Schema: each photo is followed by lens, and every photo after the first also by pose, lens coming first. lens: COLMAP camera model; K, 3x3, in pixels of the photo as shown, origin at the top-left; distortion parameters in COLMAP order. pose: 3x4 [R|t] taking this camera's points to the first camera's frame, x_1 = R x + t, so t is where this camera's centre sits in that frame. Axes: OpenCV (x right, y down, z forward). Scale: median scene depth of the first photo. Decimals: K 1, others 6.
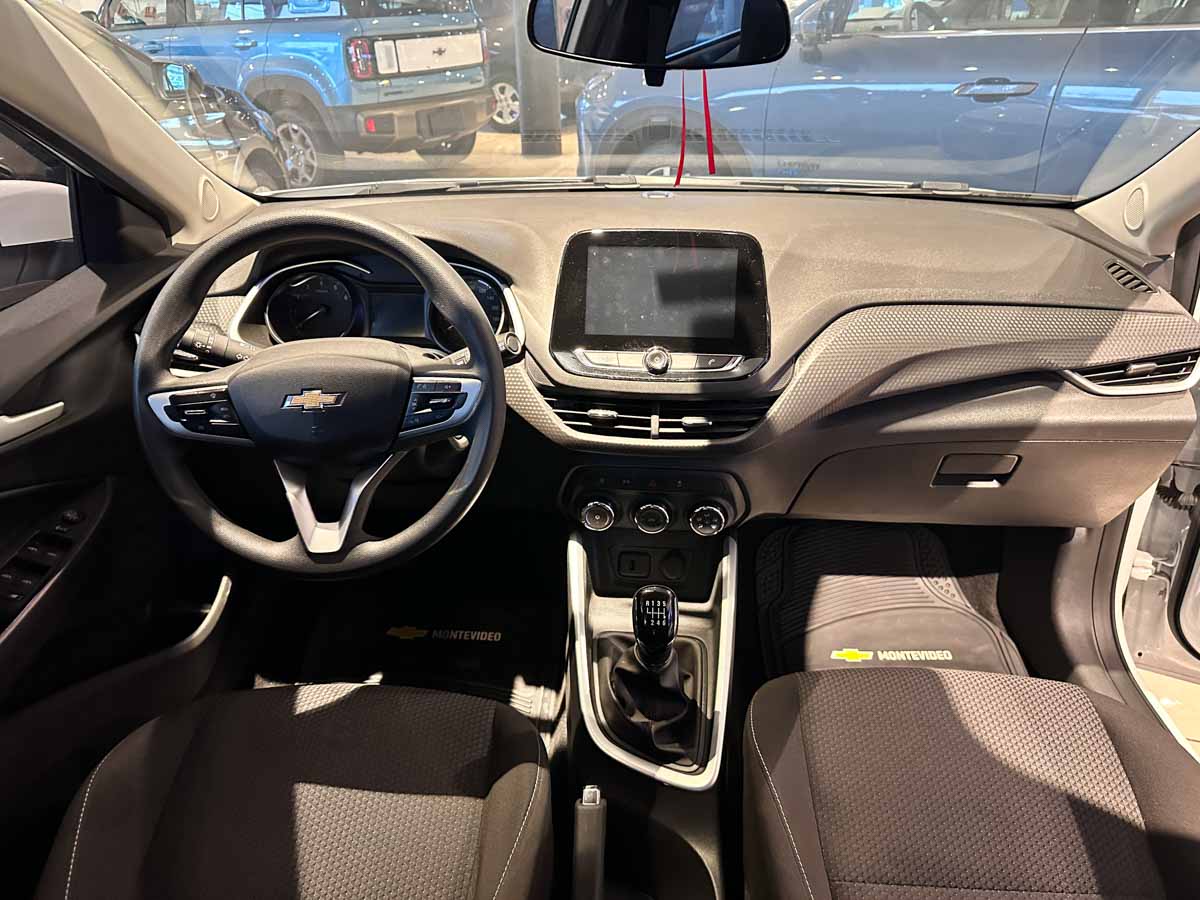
lens RADIAL K [[843.0, 0, 617.8], [0, 843.0, 453.8], [0, 0, 1]] dist [0.090298, -0.101626]
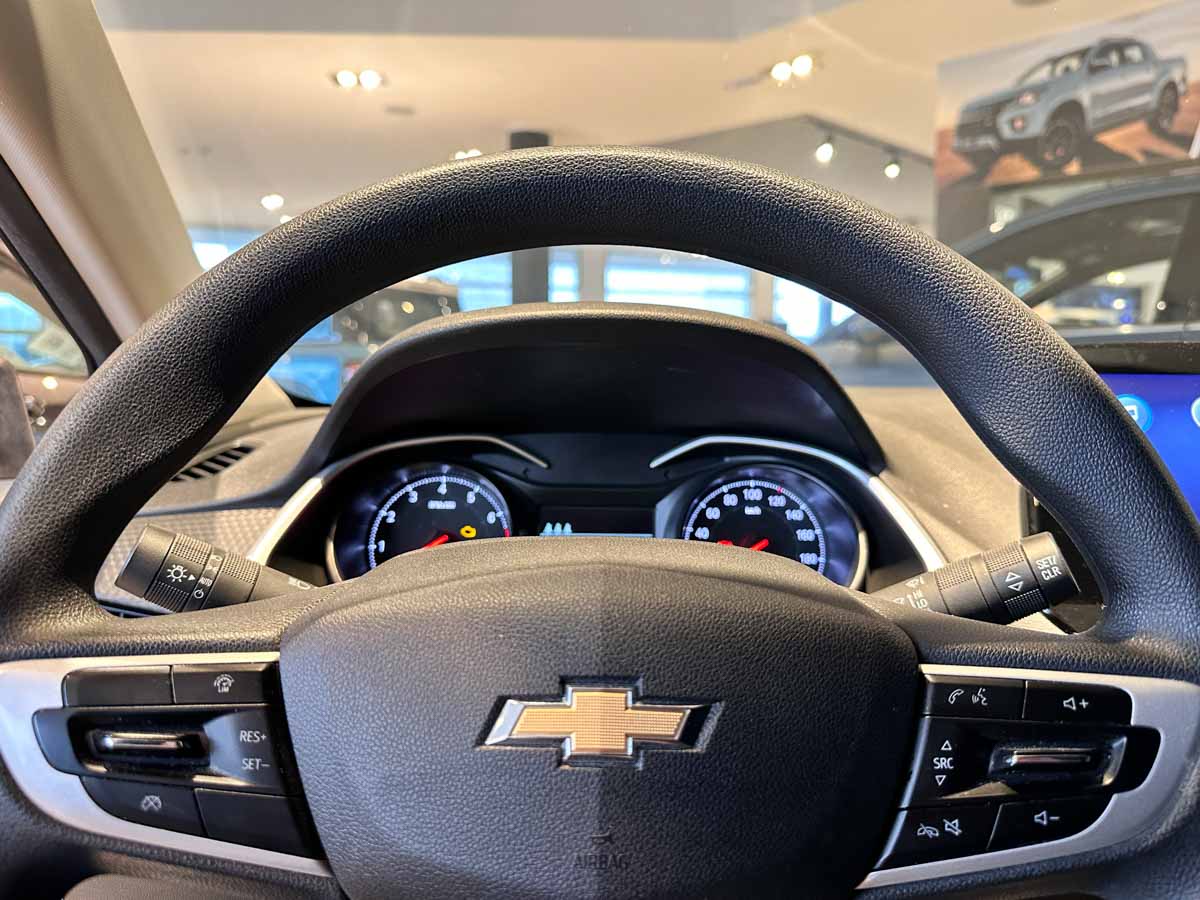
lens RADIAL K [[843.0, 0, 617.8], [0, 843.0, 453.8], [0, 0, 1]] dist [0.090298, -0.101626]
pose [[0.996621, 0.074807, 0.033909, -0.361842], [-0.056479, 0.923942, -0.378340, -0.039815], [-0.059633, 0.375147, 0.925045, 0.712897]]
